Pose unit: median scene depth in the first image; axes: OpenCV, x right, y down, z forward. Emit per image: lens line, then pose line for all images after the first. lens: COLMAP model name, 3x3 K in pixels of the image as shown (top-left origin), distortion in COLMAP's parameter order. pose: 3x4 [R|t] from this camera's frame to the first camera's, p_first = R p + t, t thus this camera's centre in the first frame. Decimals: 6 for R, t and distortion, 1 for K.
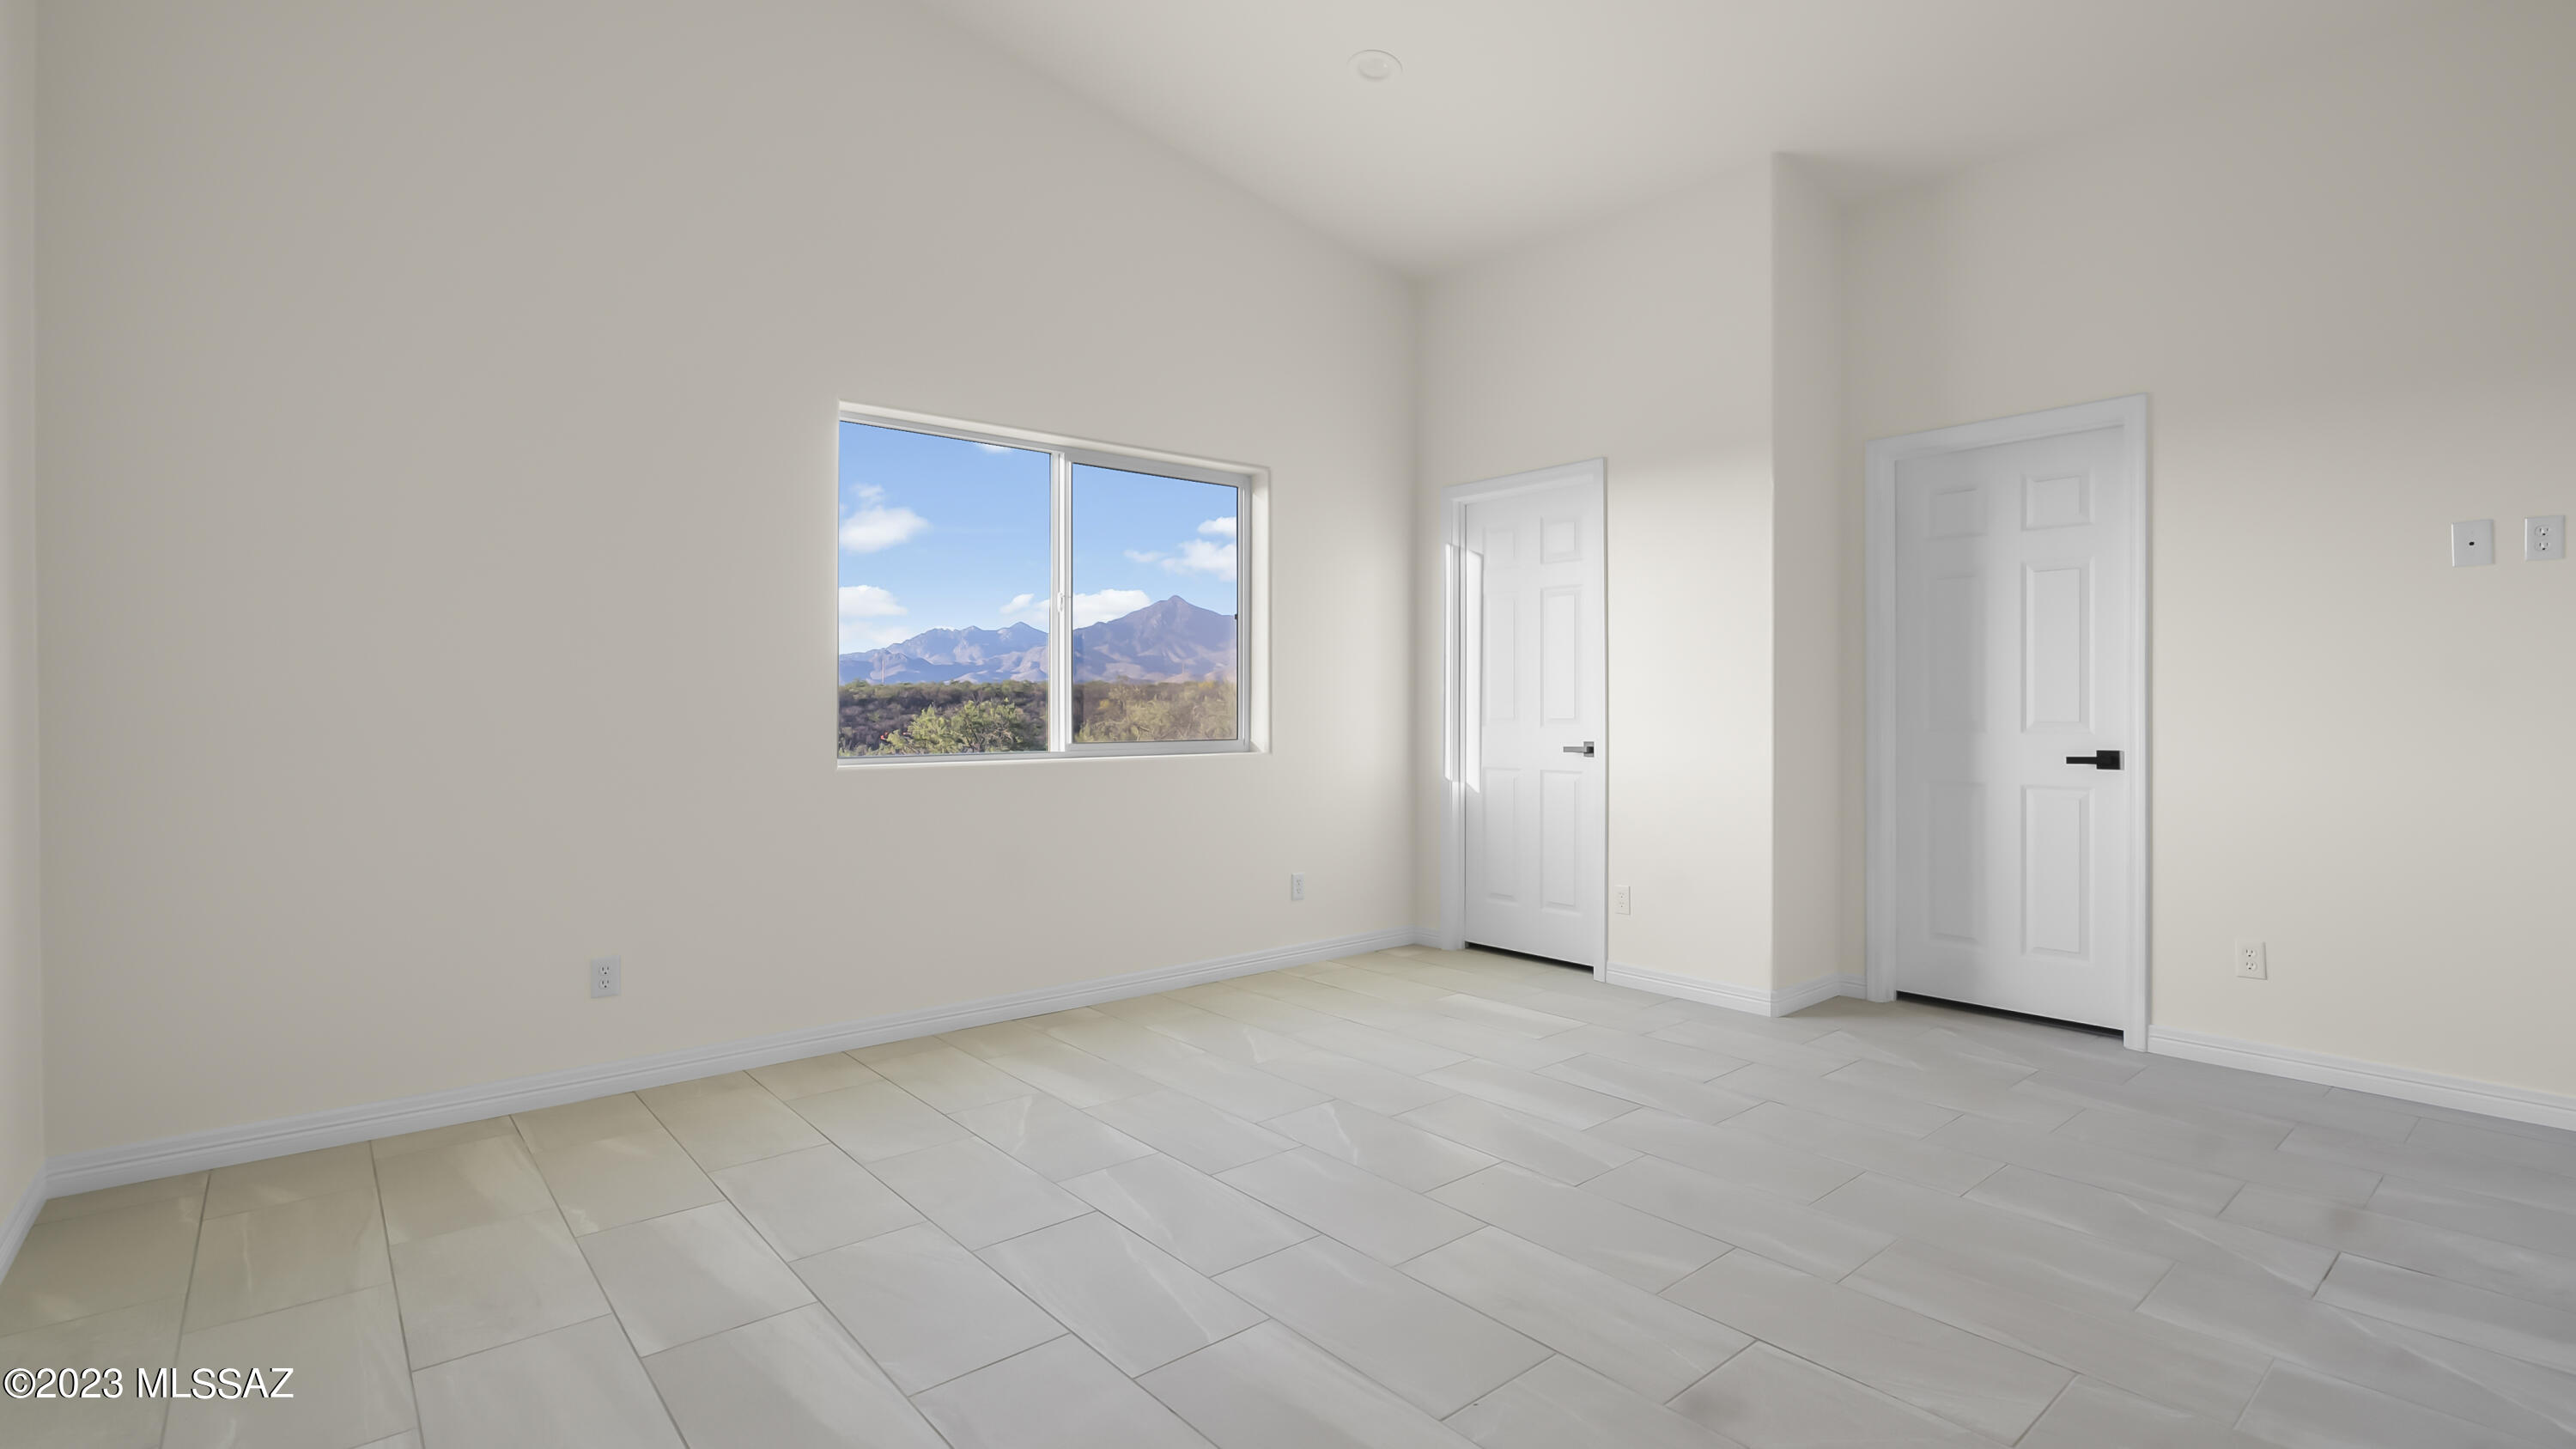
lens RADIAL K [[1176.4, 0, 1288.8], [0, 1176.4, 704.1], [0, 0, 1]] dist [-0.008790, -0.000015]
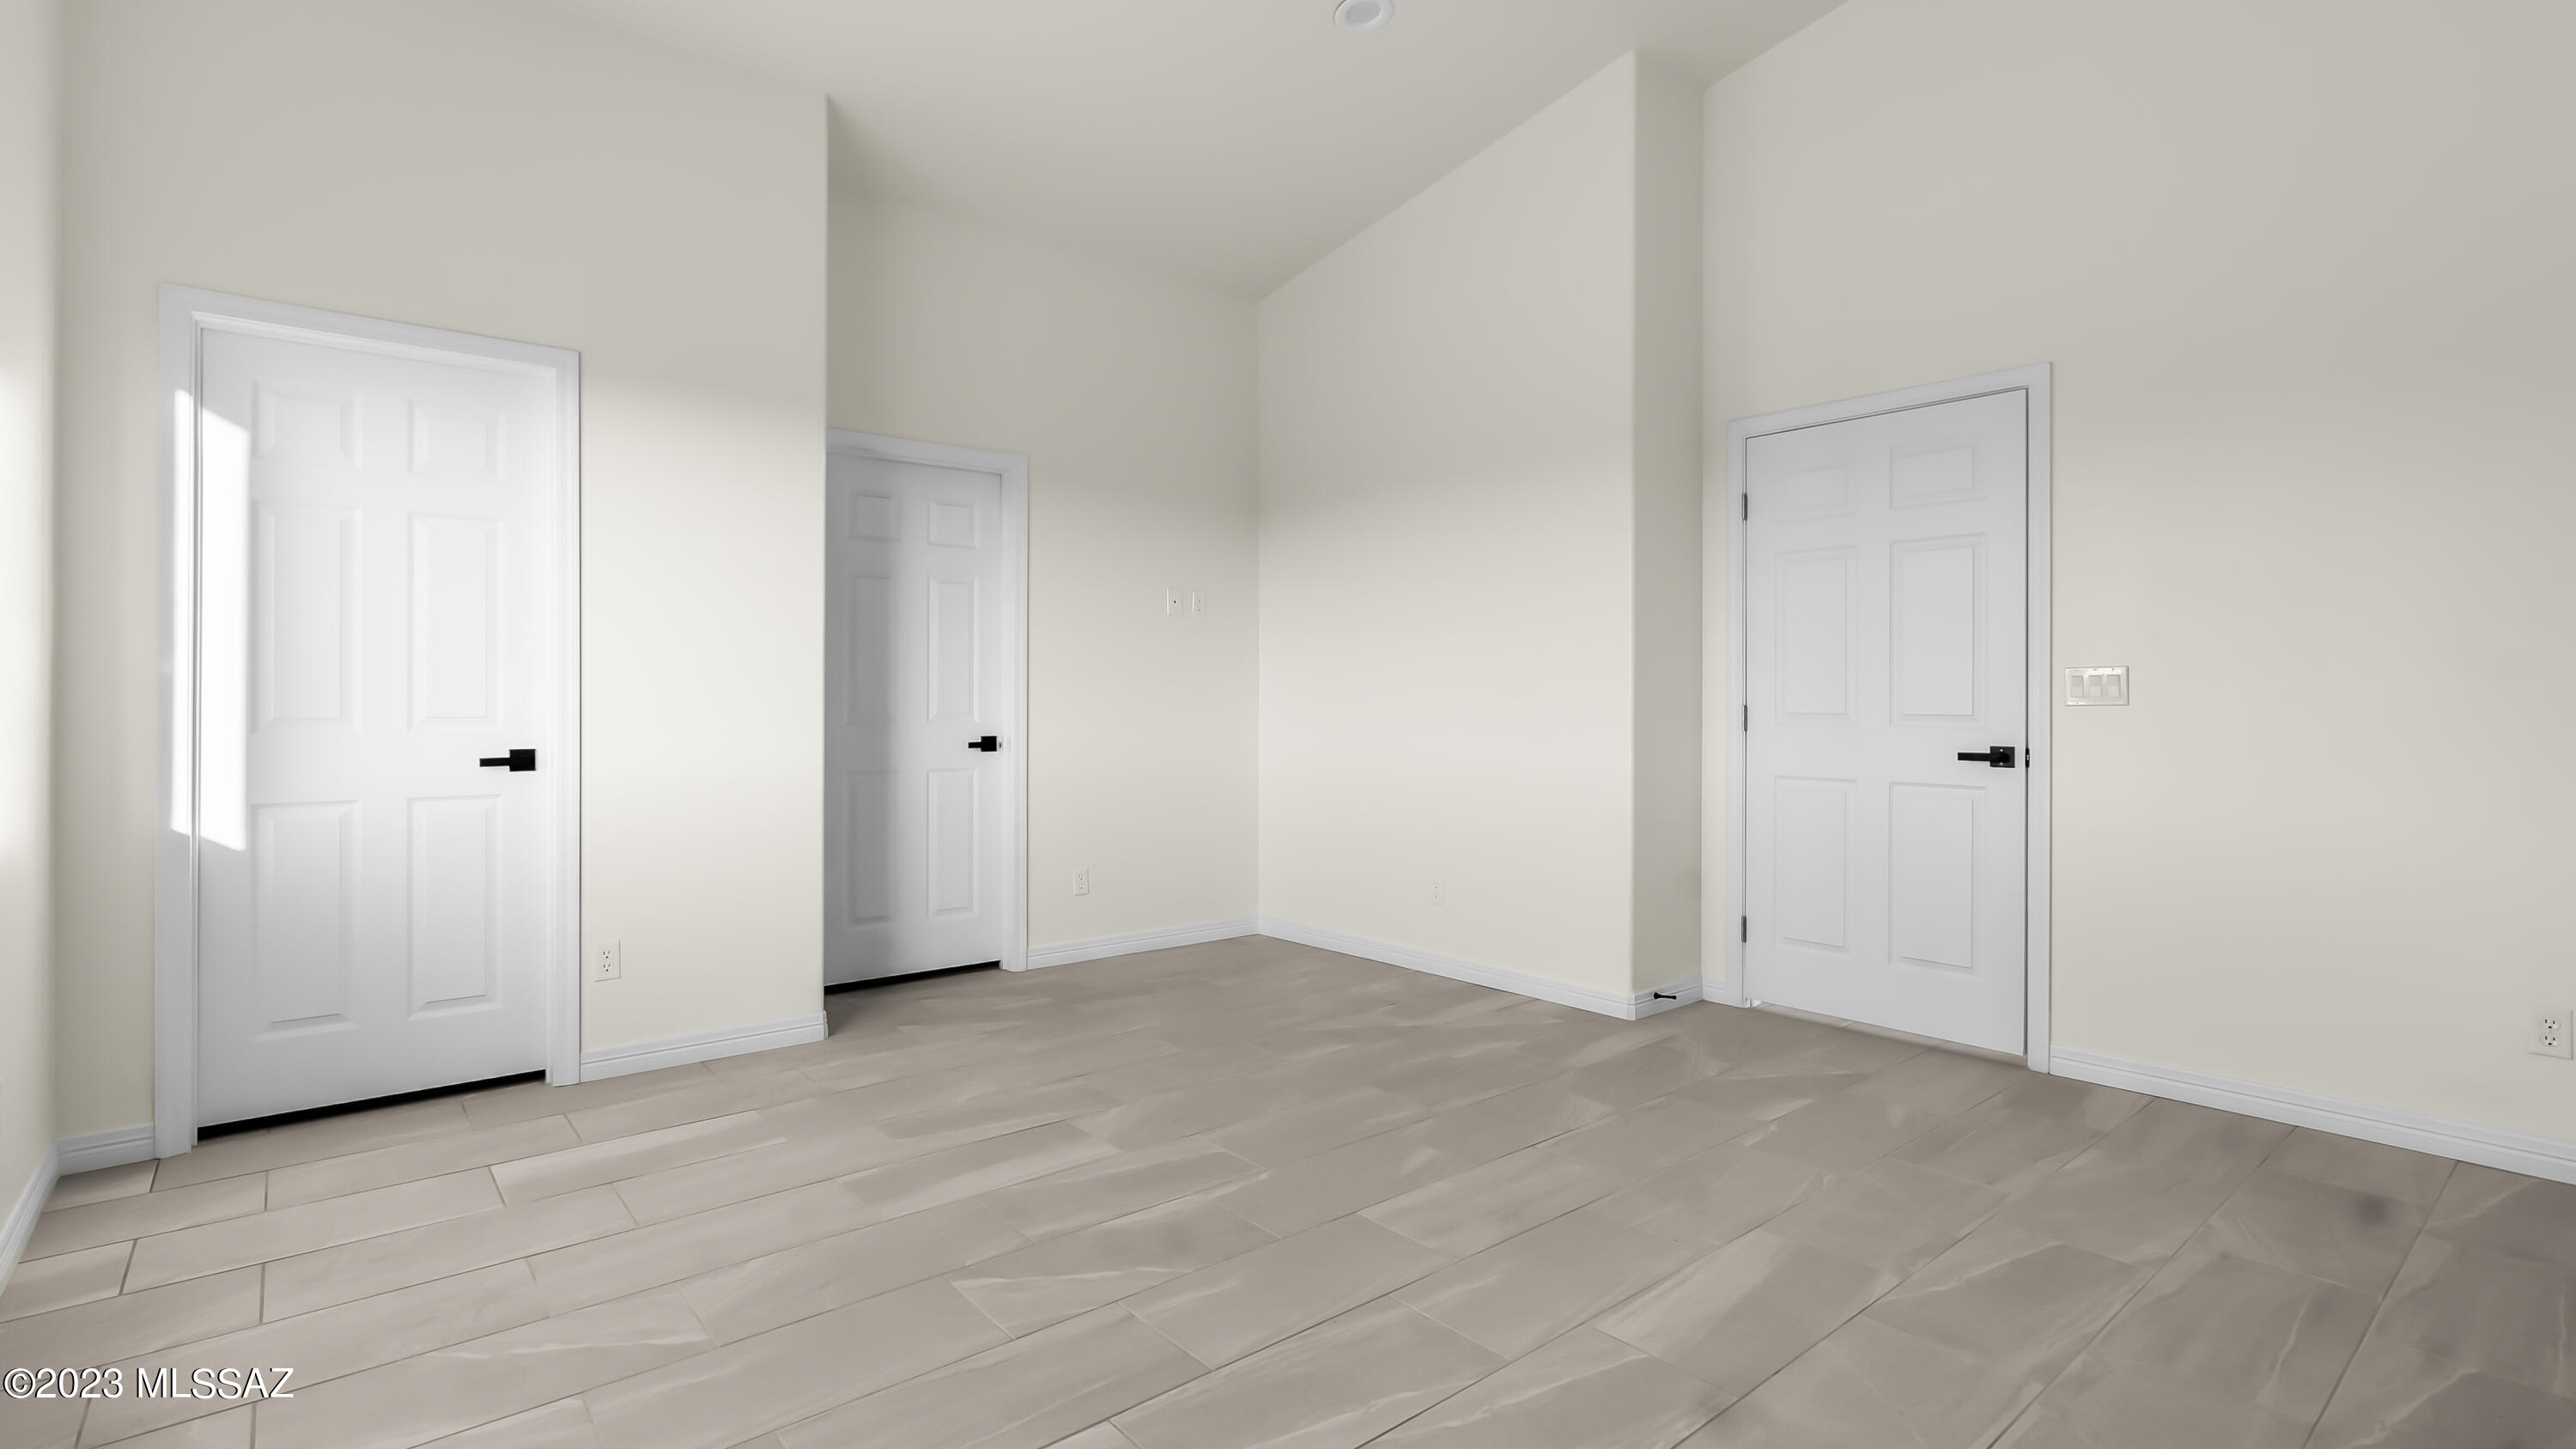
lens RADIAL K [[1176.4, 0, 1288.8], [0, 1176.4, 704.1], [0, 0, 1]] dist [-0.008790, -0.000015]
pose [[0.015060, 0.001519, 0.999885, -0.507348], [0.001907, 0.999997, -0.001548, 0.008631], [-0.999885, 0.001930, 0.015057, 0.640440]]
